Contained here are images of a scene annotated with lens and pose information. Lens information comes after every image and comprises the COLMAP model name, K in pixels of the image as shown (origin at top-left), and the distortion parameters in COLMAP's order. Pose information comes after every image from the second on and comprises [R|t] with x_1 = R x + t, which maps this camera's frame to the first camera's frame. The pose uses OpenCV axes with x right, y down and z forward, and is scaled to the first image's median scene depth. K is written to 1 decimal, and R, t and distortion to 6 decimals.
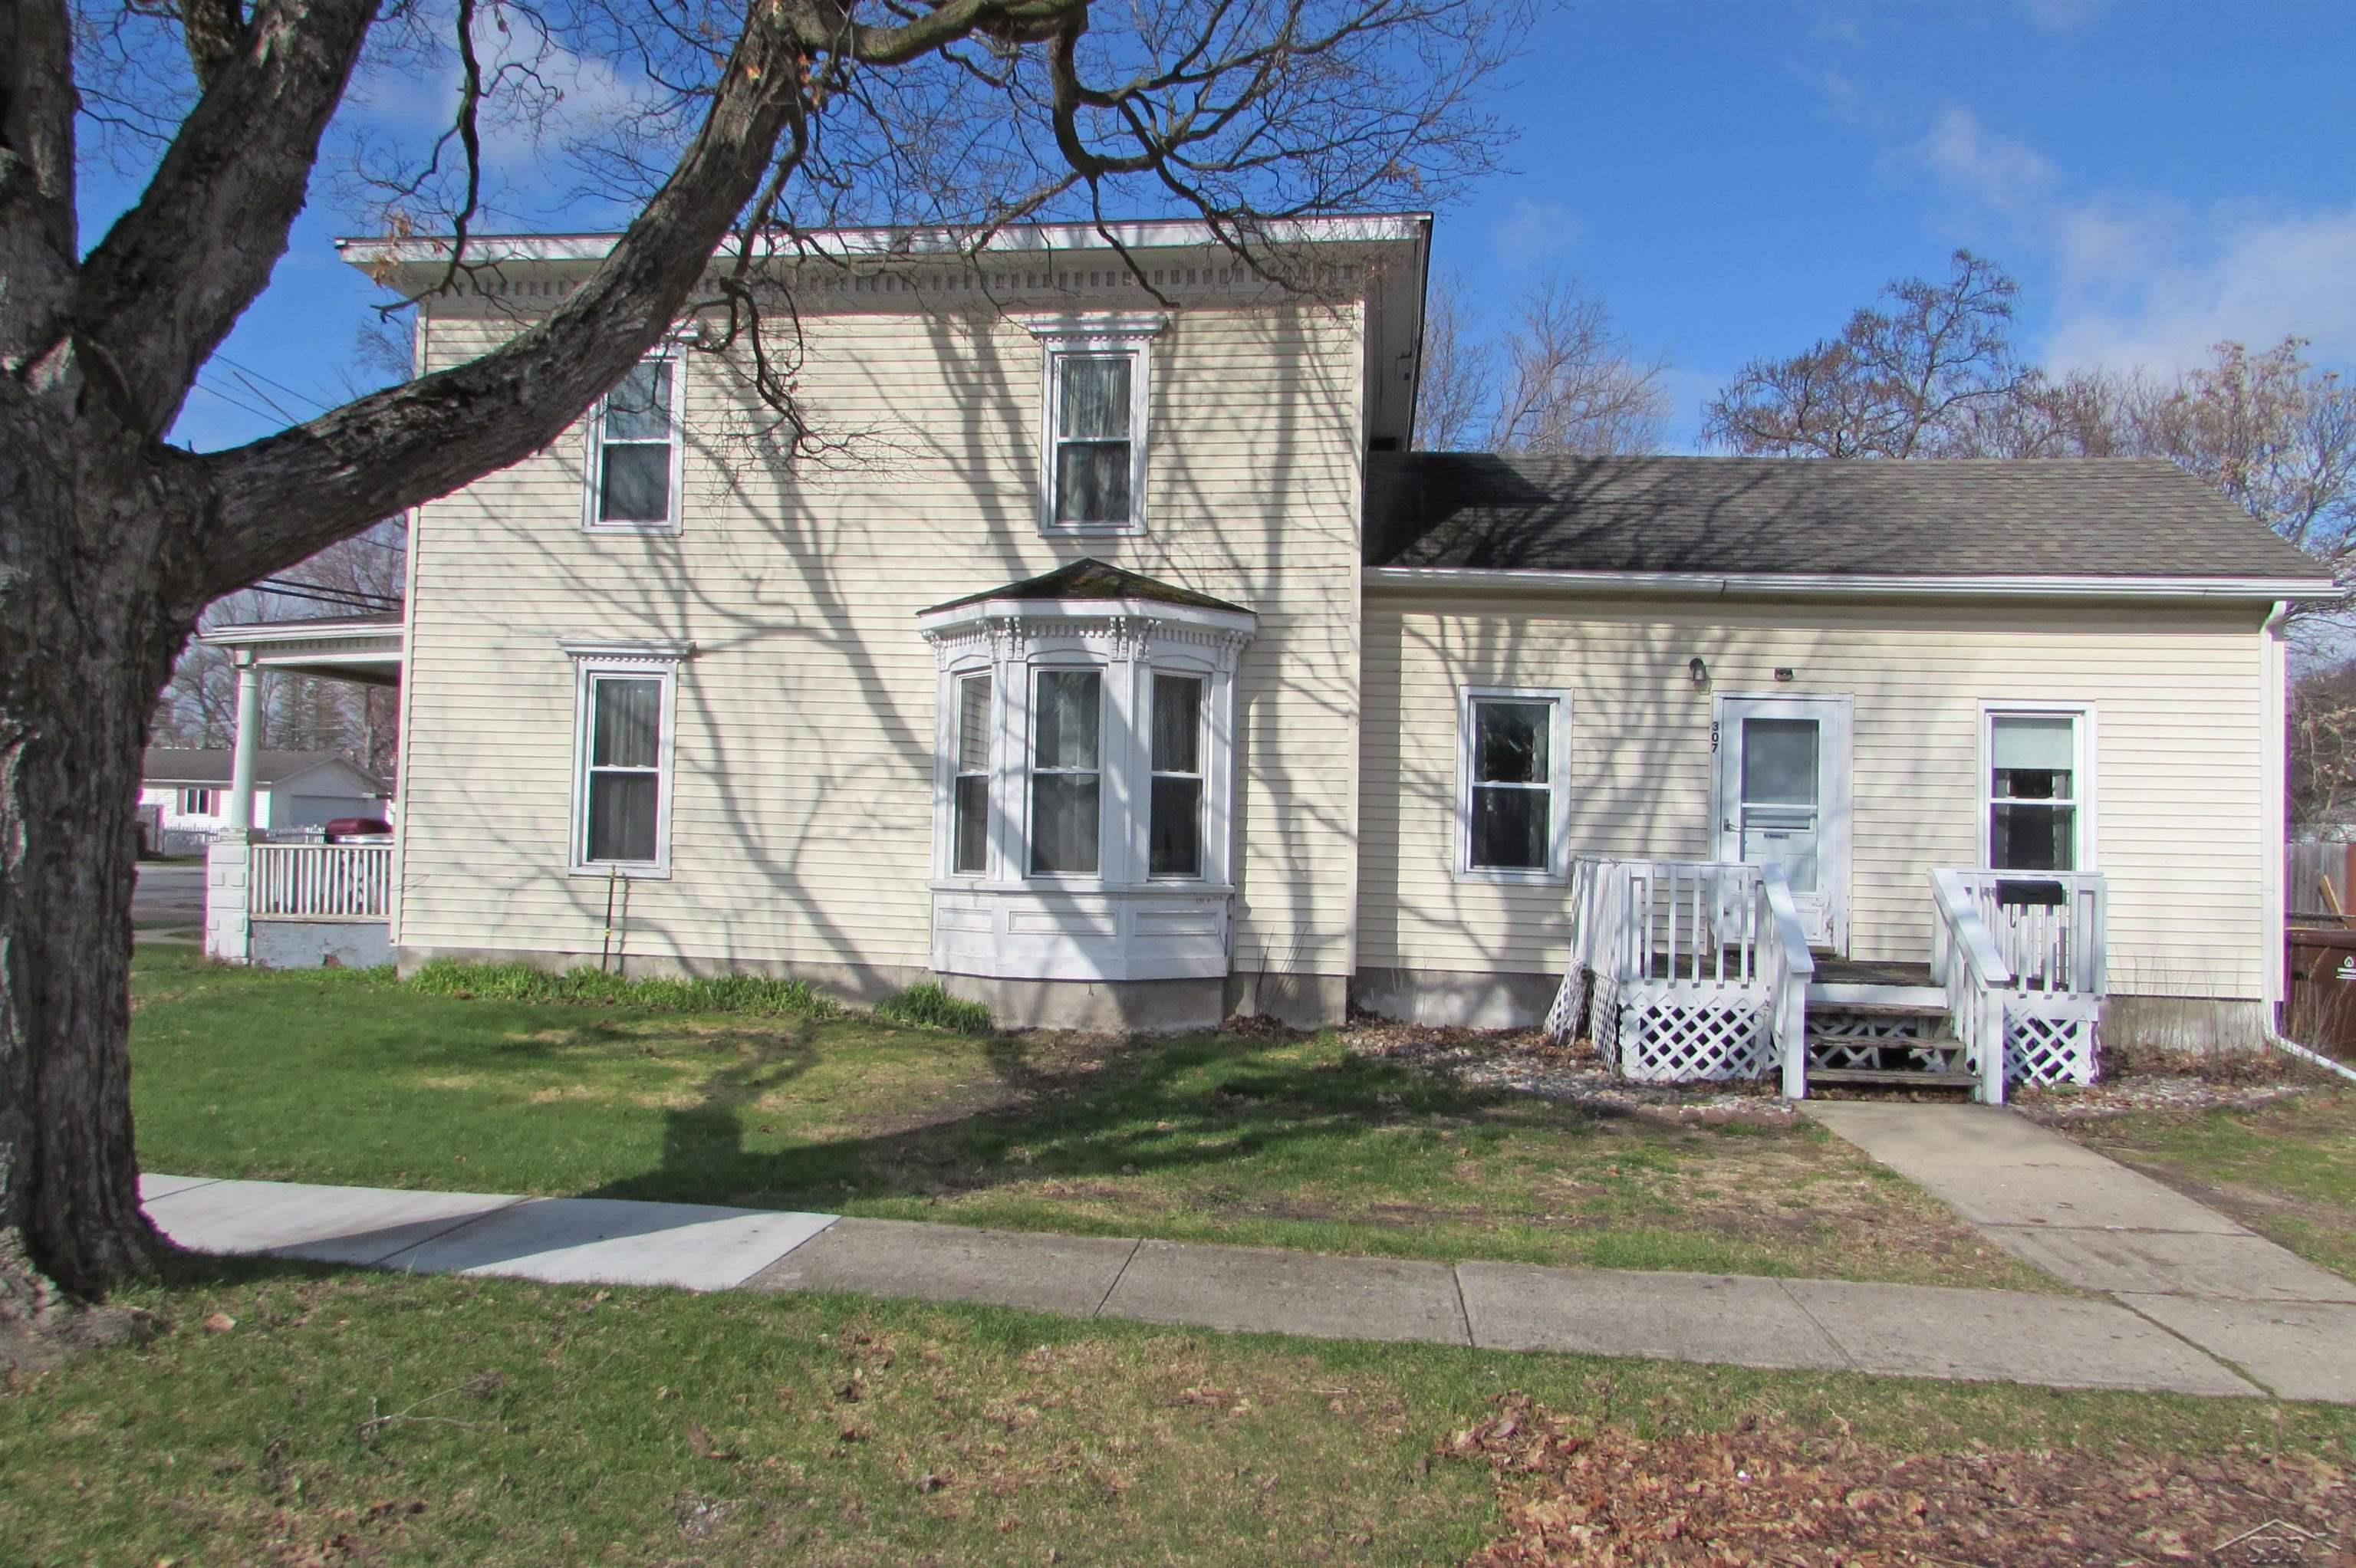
lens RADIAL K [[1674.5, 0, 1177.9], [0, 1674.5, 799.9], [0, 0, 1]] dist [-0.030575, 0.006852]
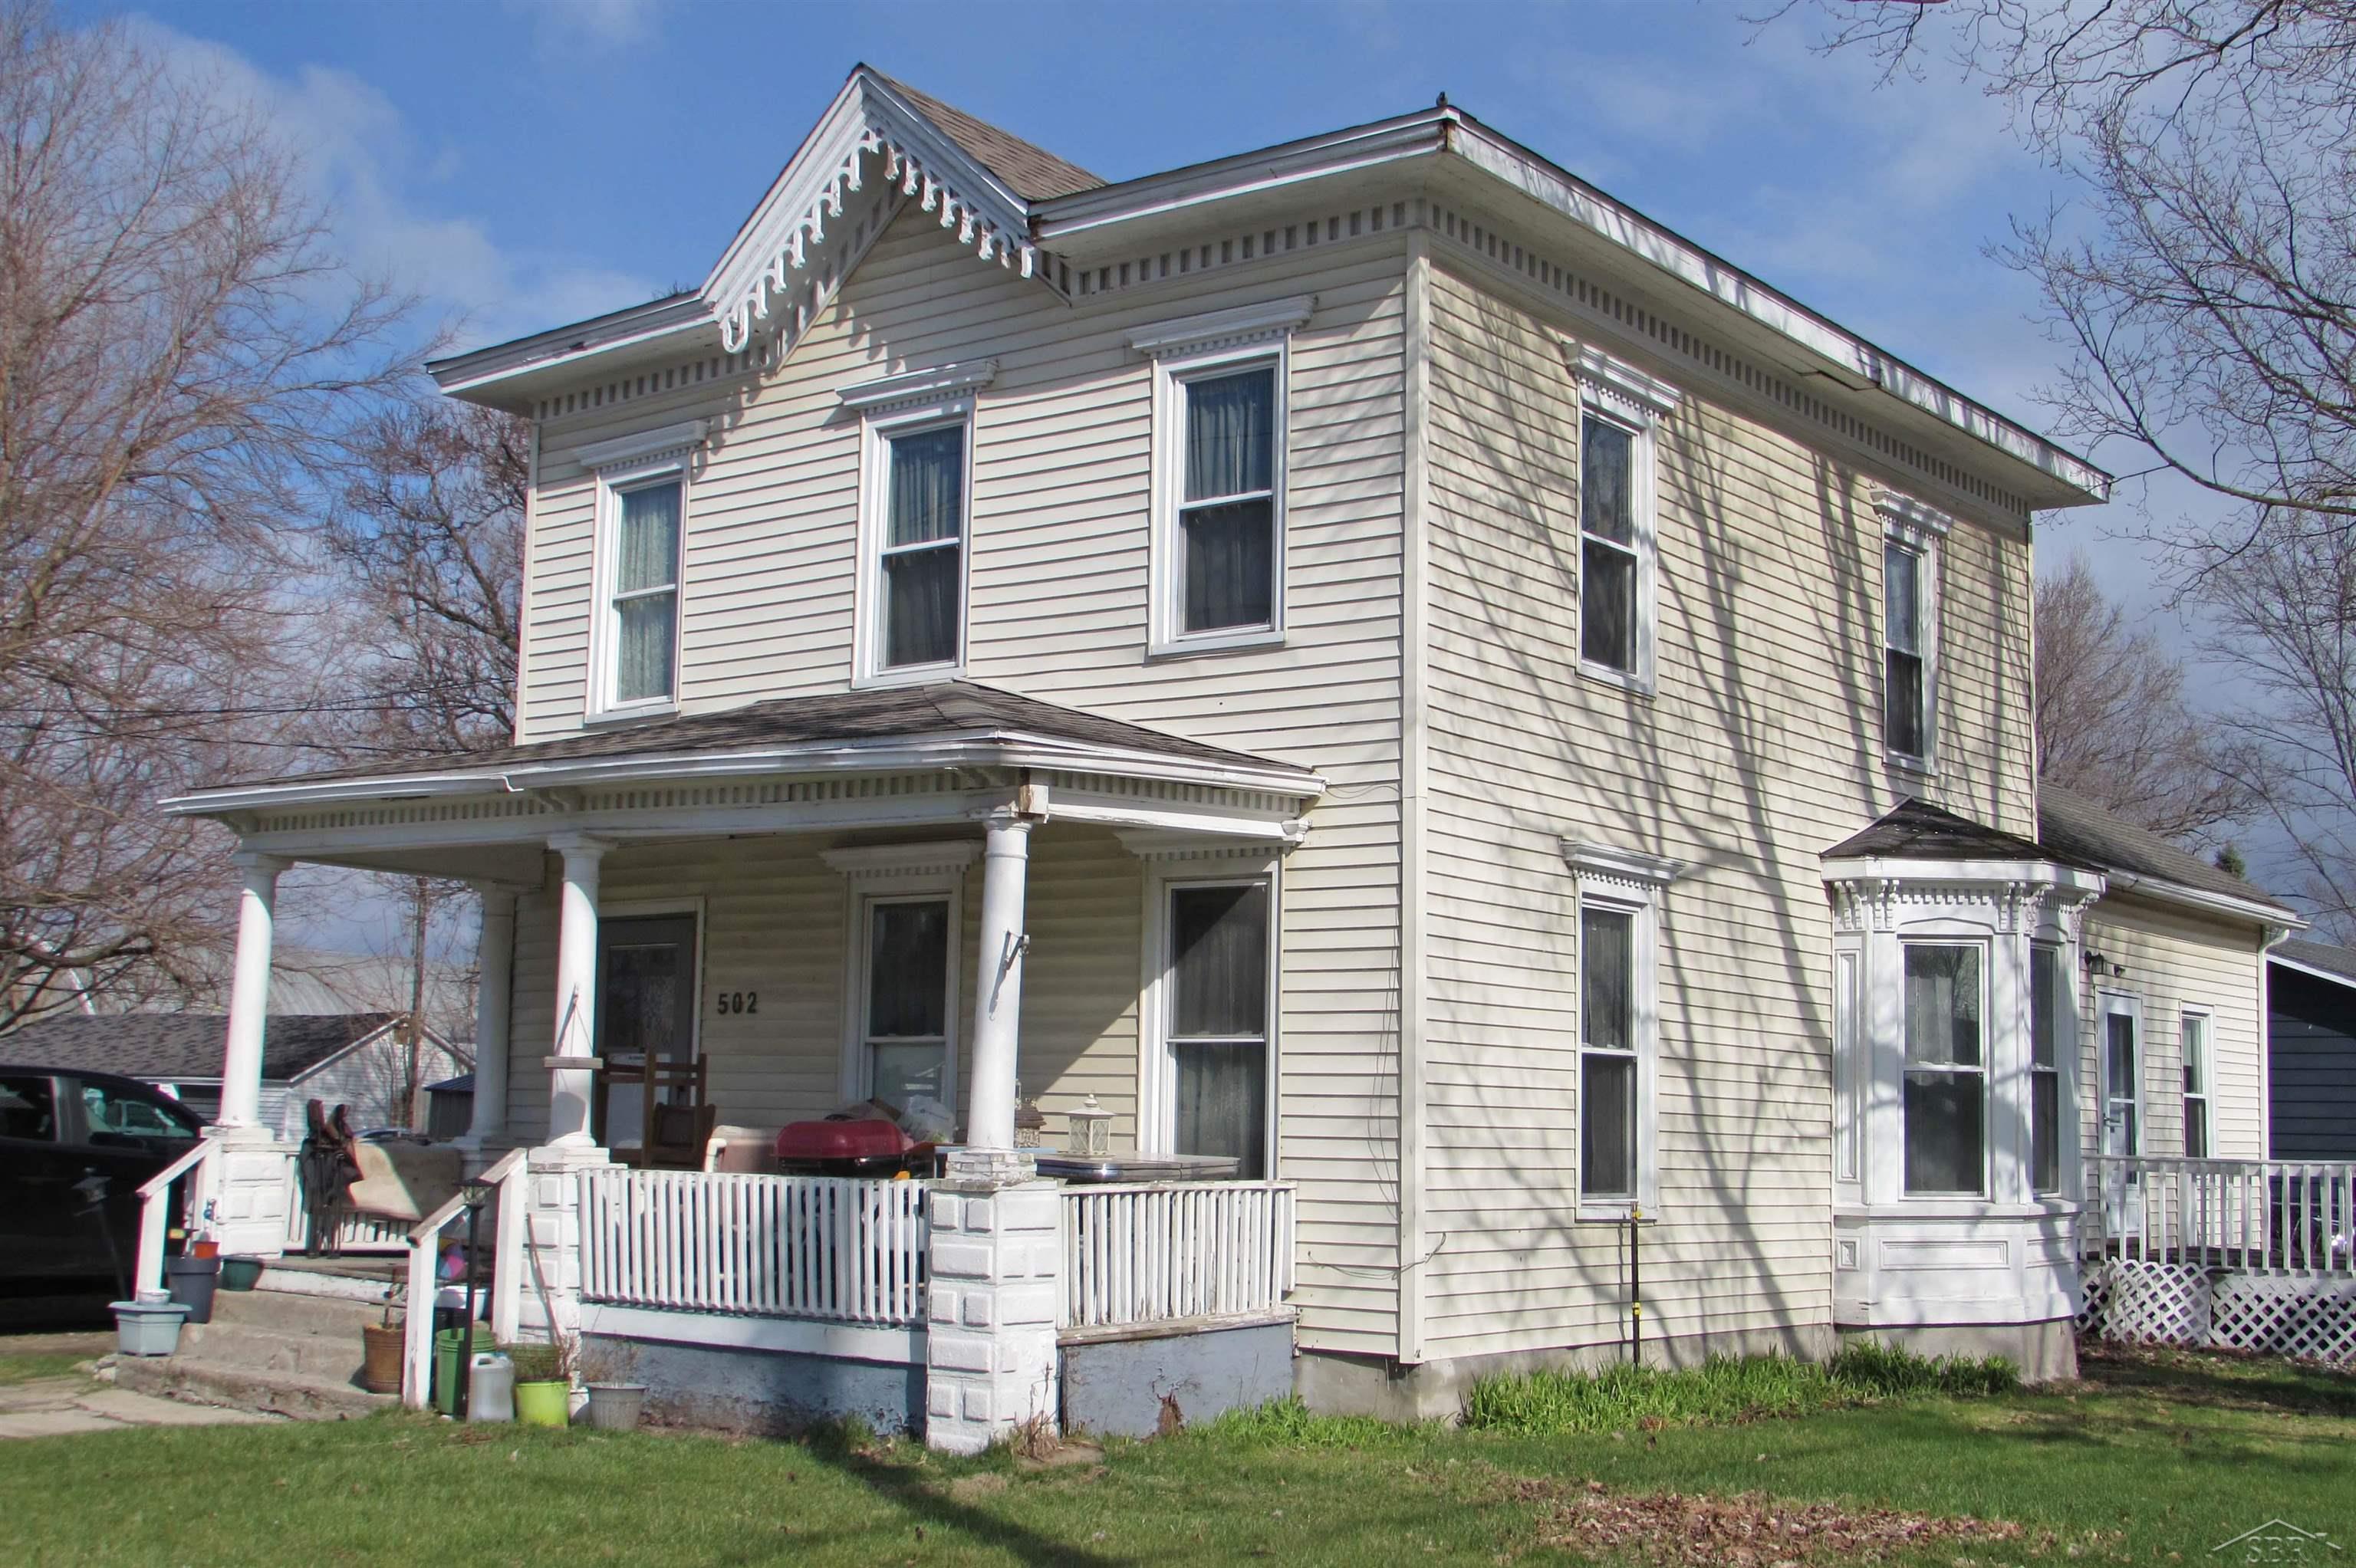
lens RADIAL K [[2851.9, 0, 1175.7], [0, 2851.9, 783.0], [0, 0, 1]] dist [-0.192486, 0.000000]
pose [[0.513174, 0.089354, 0.853620, -1.362614], [-0.034438, 0.995909, -0.083545, -0.024977], [-0.857593, 0.013476, 0.514152, 0.589210]]
